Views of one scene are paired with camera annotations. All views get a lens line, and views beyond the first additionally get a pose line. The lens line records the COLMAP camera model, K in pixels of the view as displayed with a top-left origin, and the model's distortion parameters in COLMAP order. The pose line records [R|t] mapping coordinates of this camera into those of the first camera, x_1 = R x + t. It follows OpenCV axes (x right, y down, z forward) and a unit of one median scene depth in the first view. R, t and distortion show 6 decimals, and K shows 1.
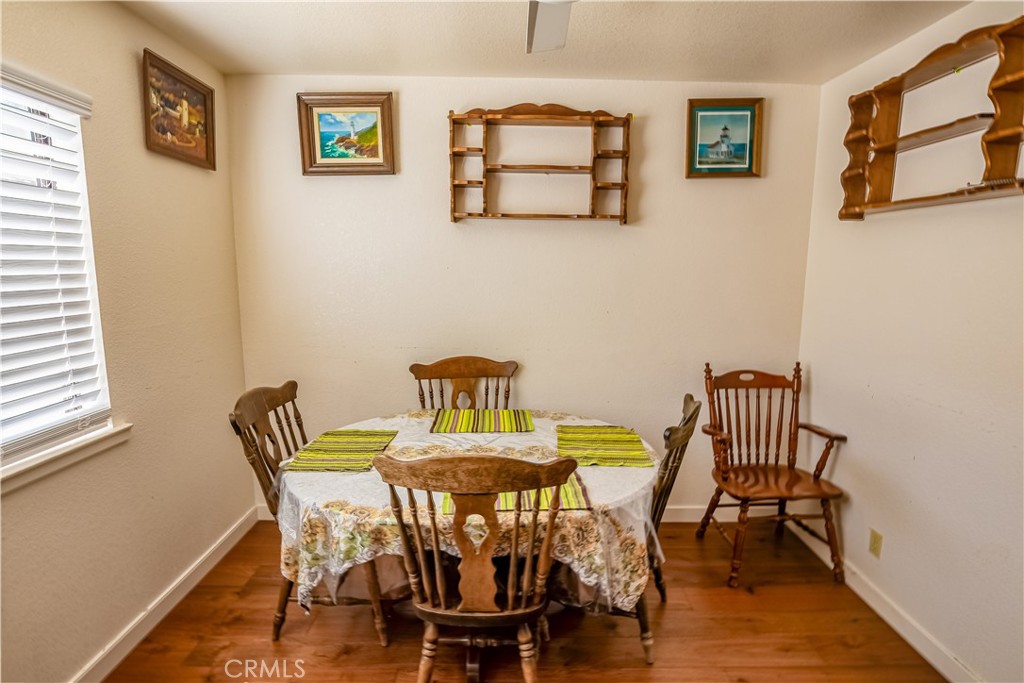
lens RADIAL K [[533.1, 0, 512.0], [0, 533.1, 341.5], [0, 0, 1]] dist [-0.023782, 0.006476]
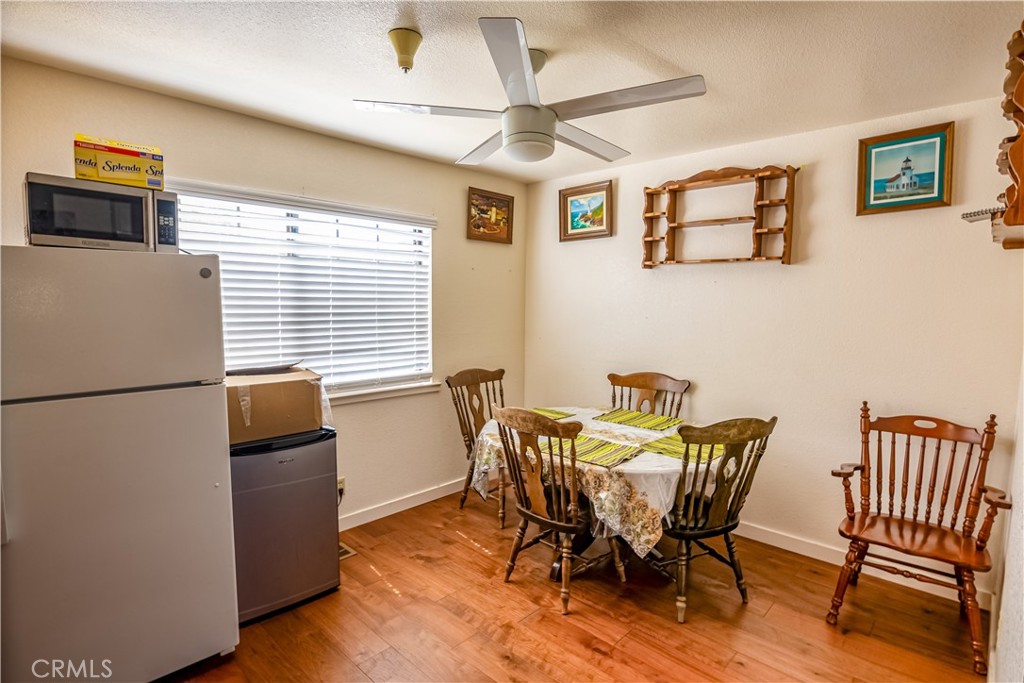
lens RADIAL K [[533.1, 0, 512.0], [0, 533.1, 341.5], [0, 0, 1]] dist [-0.023782, 0.006476]
pose [[0.708477, 0.053272, -0.703720, 0.595002], [-0.102887, 0.994290, -0.028314, 0.025766], [0.698194, 0.092464, 0.709913, -0.149750]]
